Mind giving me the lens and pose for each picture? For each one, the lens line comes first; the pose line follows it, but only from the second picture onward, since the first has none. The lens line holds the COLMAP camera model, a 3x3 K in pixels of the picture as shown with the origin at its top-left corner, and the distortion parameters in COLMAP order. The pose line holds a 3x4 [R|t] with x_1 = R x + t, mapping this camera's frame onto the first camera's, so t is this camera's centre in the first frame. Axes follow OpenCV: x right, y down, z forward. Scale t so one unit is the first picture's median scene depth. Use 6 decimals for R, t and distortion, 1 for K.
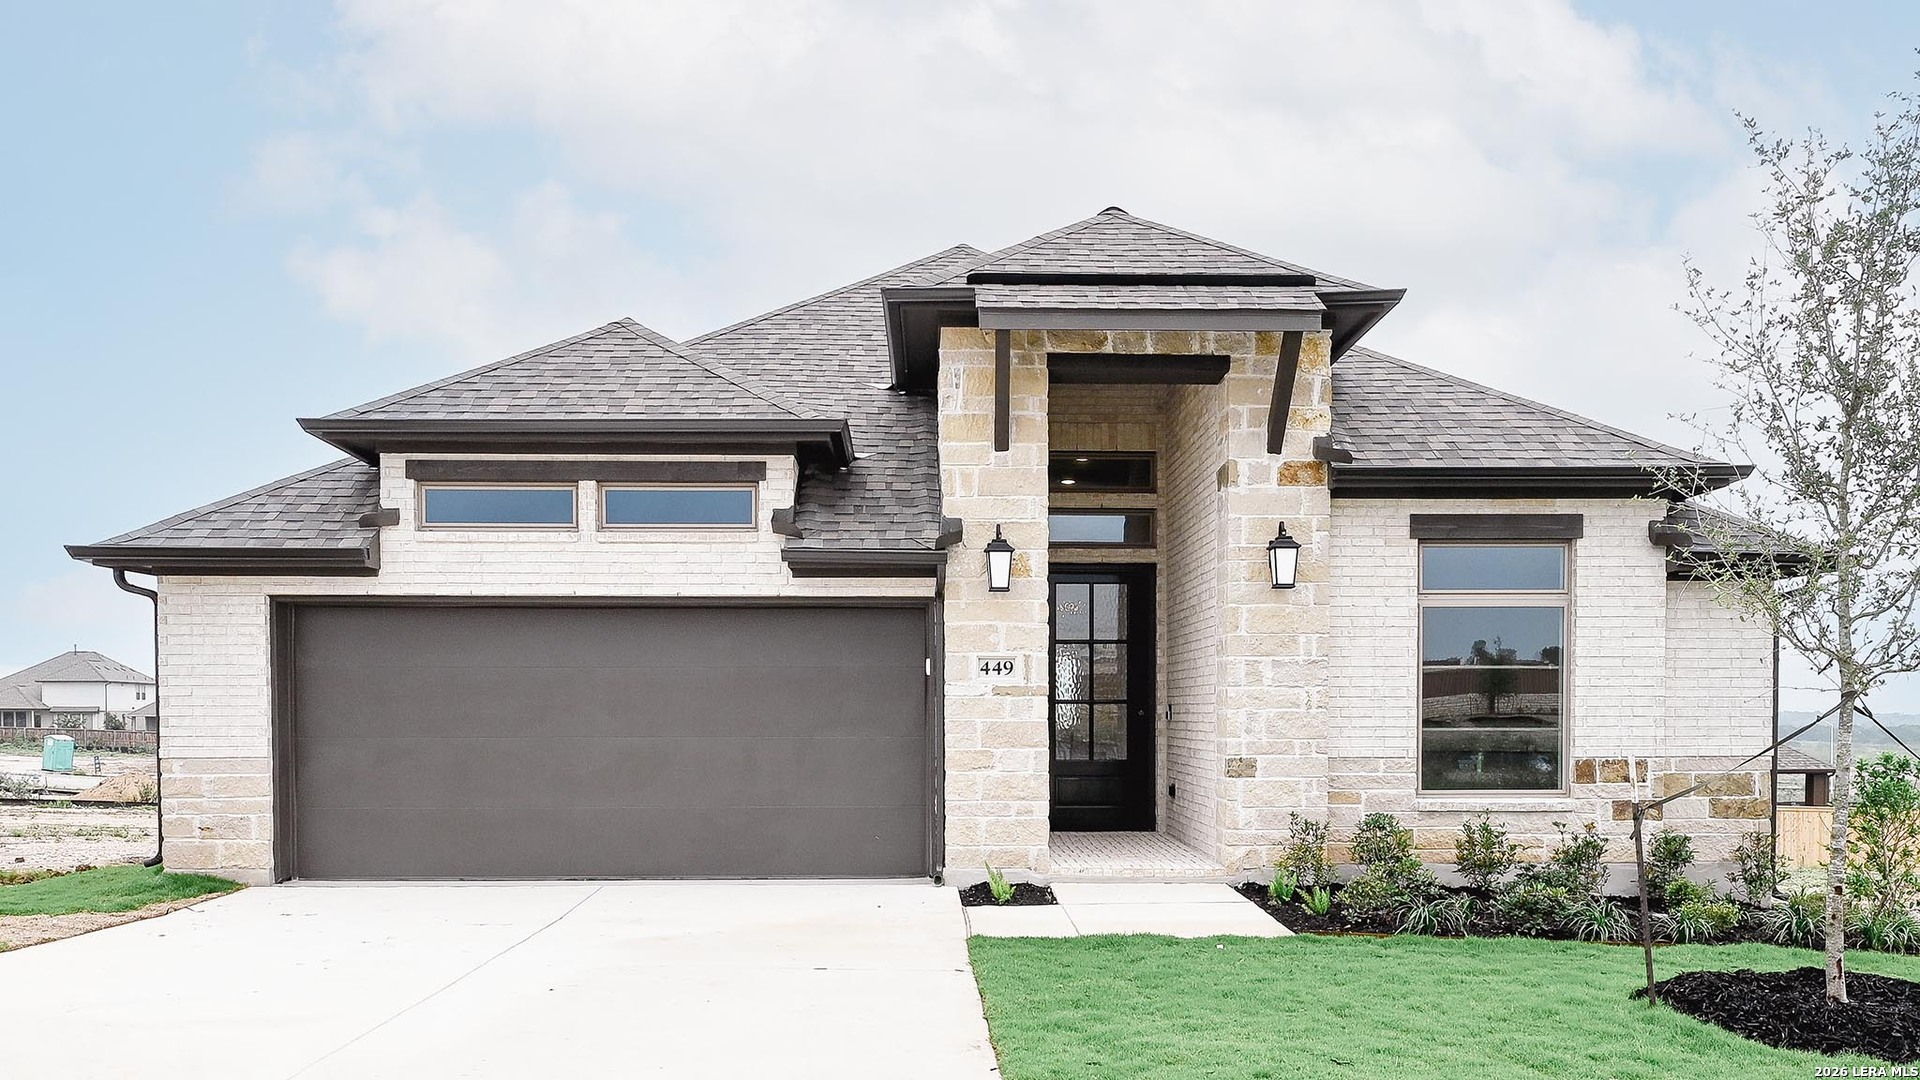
lens RADIAL K [[836.3, 0, 960.3], [0, 836.3, 598.0], [0, 0, 1]] dist [-0.000294, 0.000097]
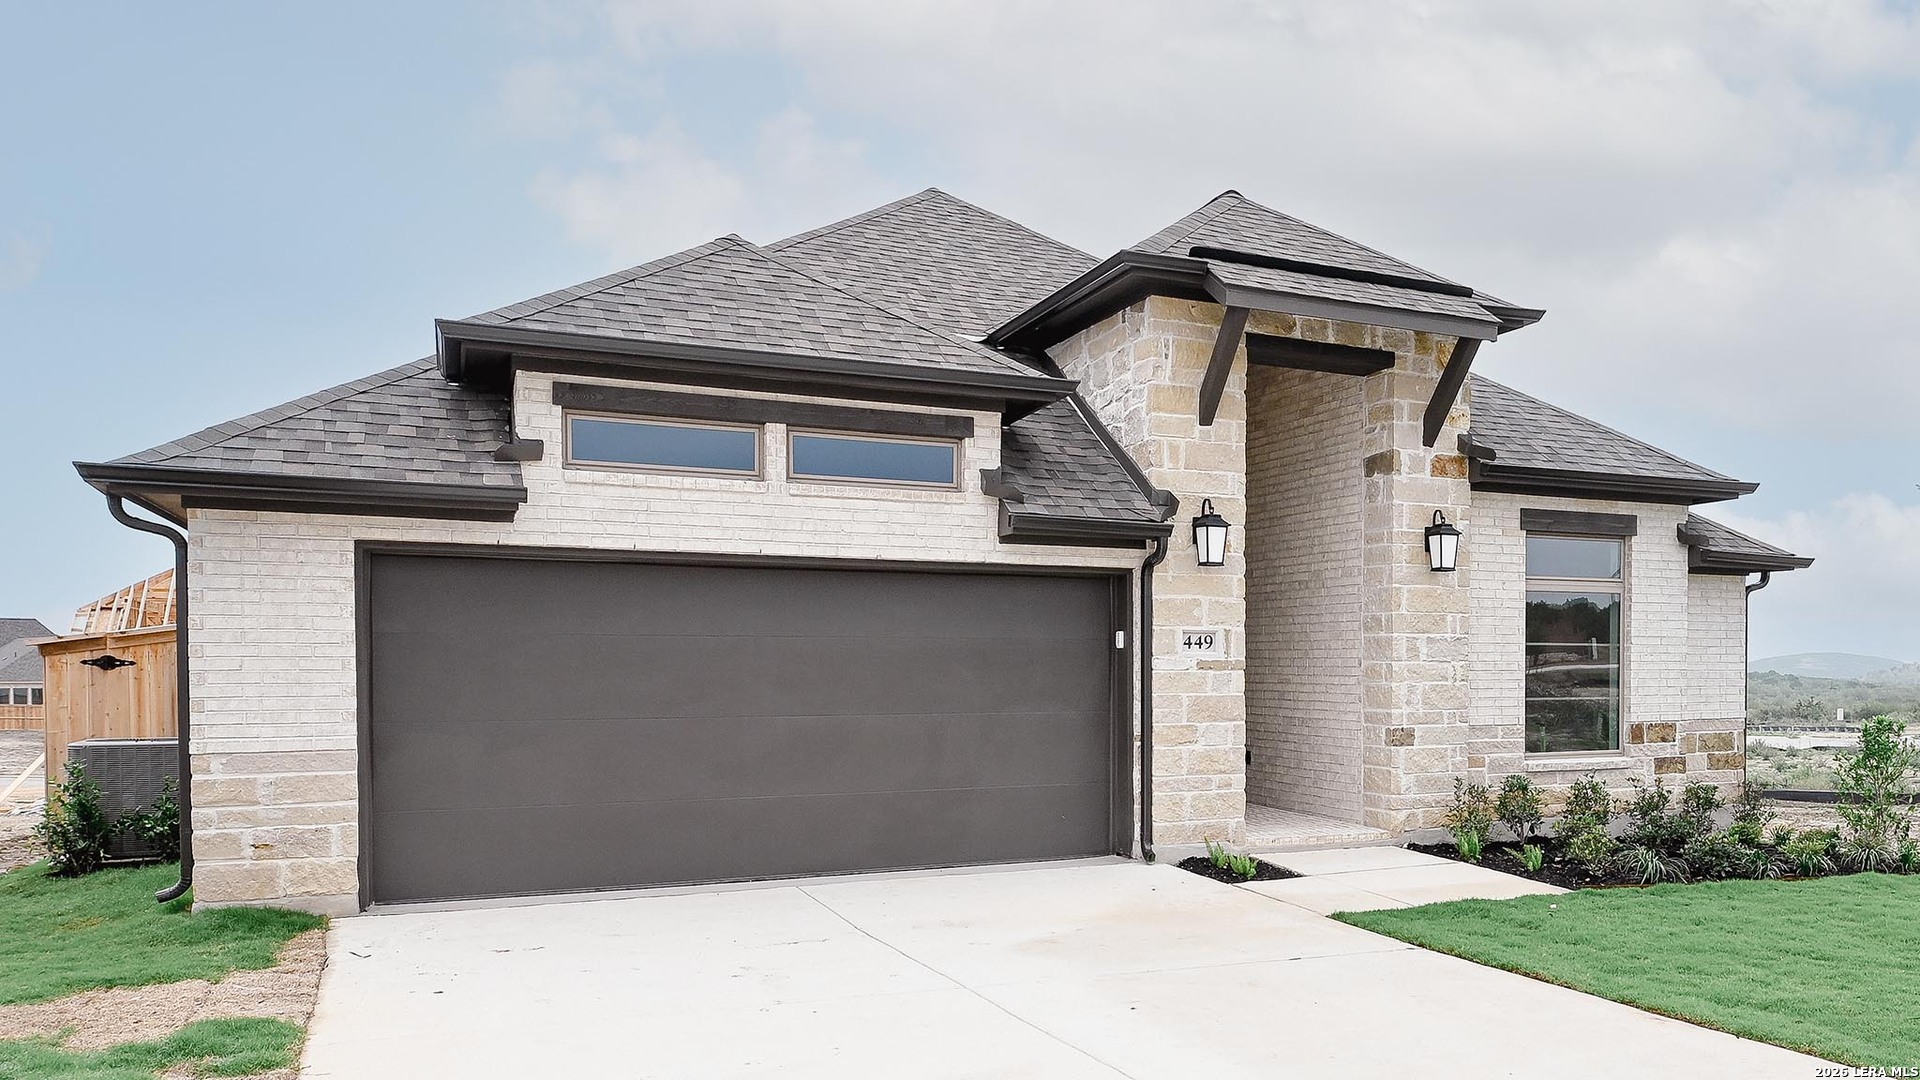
lens RADIAL K [[870.9, 0, 950.5], [0, 870.9, 549.4], [0, 0, 1]] dist [-0.000449, -0.000228]
pose [[0.963038, 0.036461, 0.266885, -0.517057], [-0.035900, 0.999331, -0.006980, -0.008975], [-0.266961, -0.002860, 0.963703, 0.075080]]
